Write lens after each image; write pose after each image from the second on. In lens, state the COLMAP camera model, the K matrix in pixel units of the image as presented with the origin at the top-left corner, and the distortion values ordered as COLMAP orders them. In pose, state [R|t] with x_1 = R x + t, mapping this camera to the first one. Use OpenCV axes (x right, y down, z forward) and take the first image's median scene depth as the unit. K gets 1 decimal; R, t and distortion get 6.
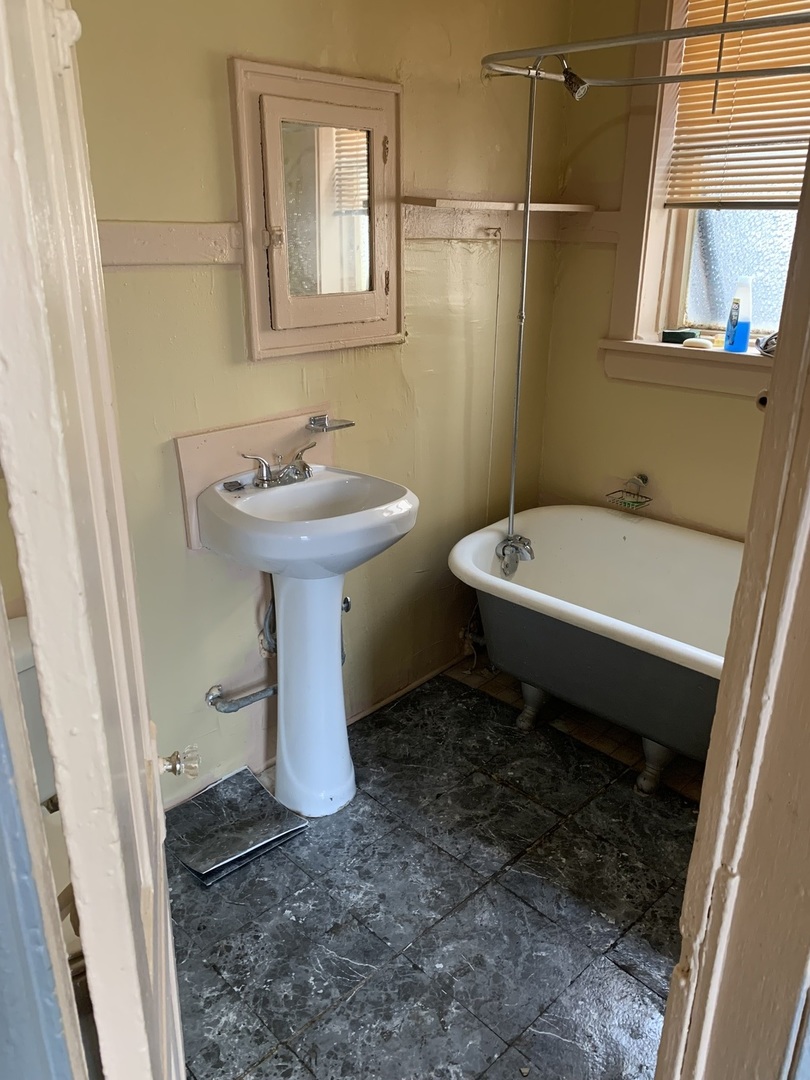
lens RADIAL K [[843.2, 0, 408.0], [0, 843.2, 544.1], [0, 0, 1]] dist [0.005452, -0.004523]
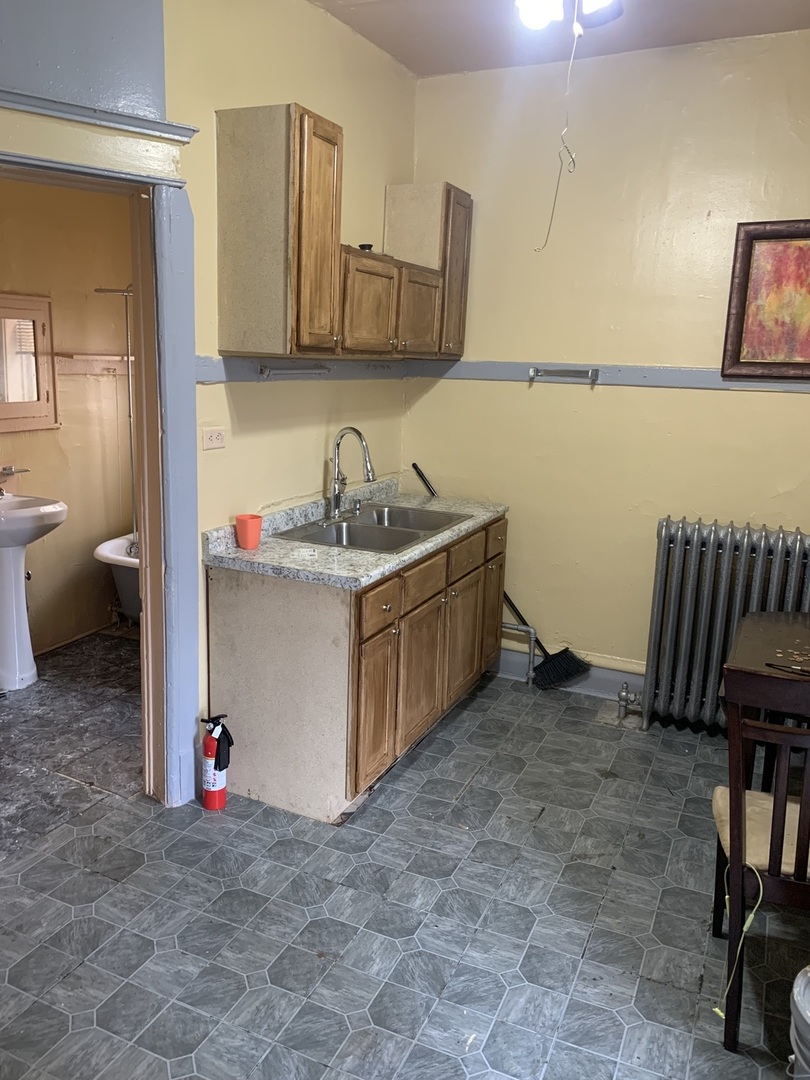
lens RADIAL K [[843.2, 0, 403.5], [0, 843.2, 531.2], [0, 0, 1]] dist [0.005452, -0.004523]
pose [[0.943353, -0.037994, 0.329609, 0.090563], [0.085010, 0.987939, -0.129423, 0.289516], [-0.320716, 0.150111, 0.935205, -0.943415]]
